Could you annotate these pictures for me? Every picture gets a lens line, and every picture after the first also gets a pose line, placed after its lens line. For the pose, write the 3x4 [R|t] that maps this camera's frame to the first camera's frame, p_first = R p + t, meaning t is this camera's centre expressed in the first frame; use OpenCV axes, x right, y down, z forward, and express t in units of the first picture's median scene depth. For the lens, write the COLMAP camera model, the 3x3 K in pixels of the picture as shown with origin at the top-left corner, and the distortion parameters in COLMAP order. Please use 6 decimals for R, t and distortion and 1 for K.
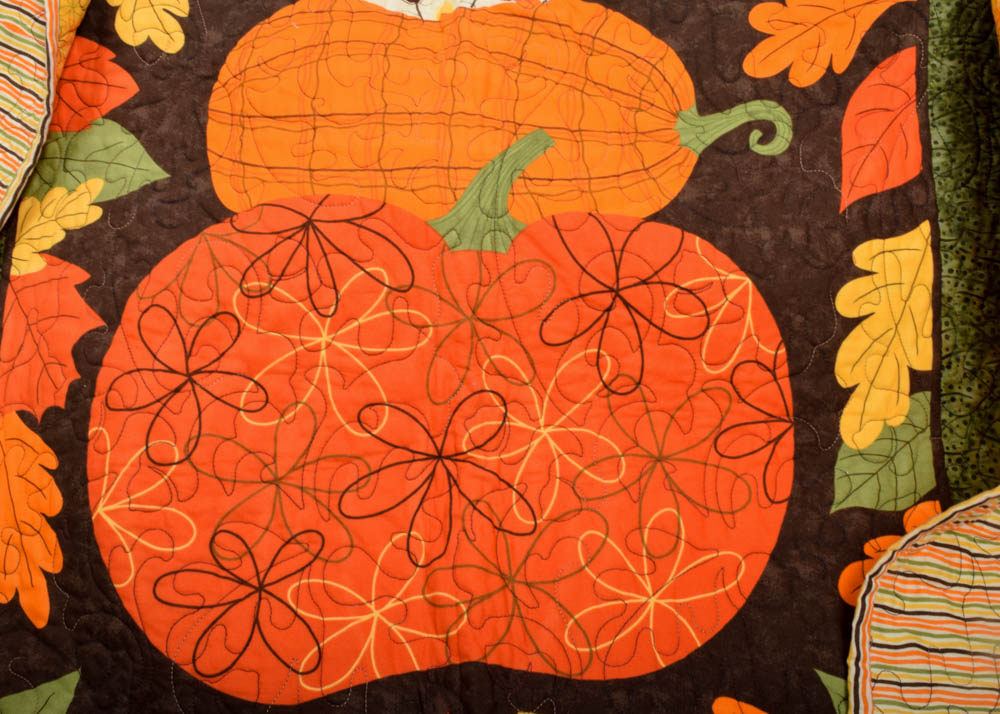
lens RADIAL K [[1038.6, 0, 500.0], [0, 1038.6, 357.0], [0, 0, 1]] dist [-0.012226, -0.006259]
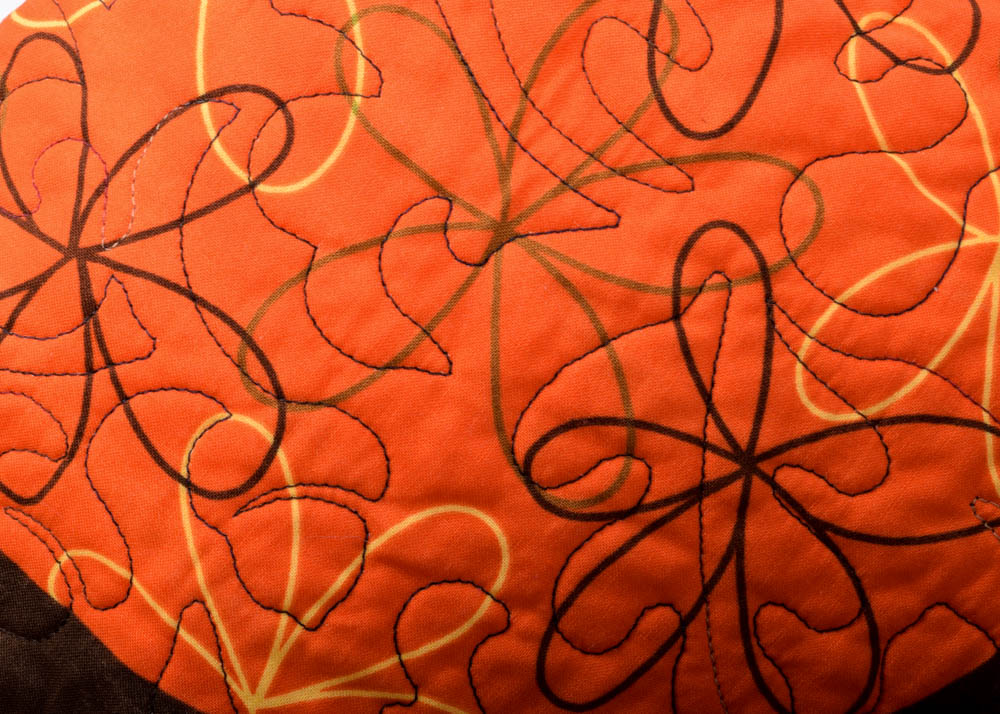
lens RADIAL K [[1784.2, 0, 500.0], [0, 1784.2, 357.0], [0, 0, 1]] dist [0.017995, -0.019722]
pose [[0.588405, -0.763059, -0.267433, -0.061038], [0.806383, 0.578080, 0.124780, 0.043459], [0.059383, -0.289075, 0.955463, 0.284749]]
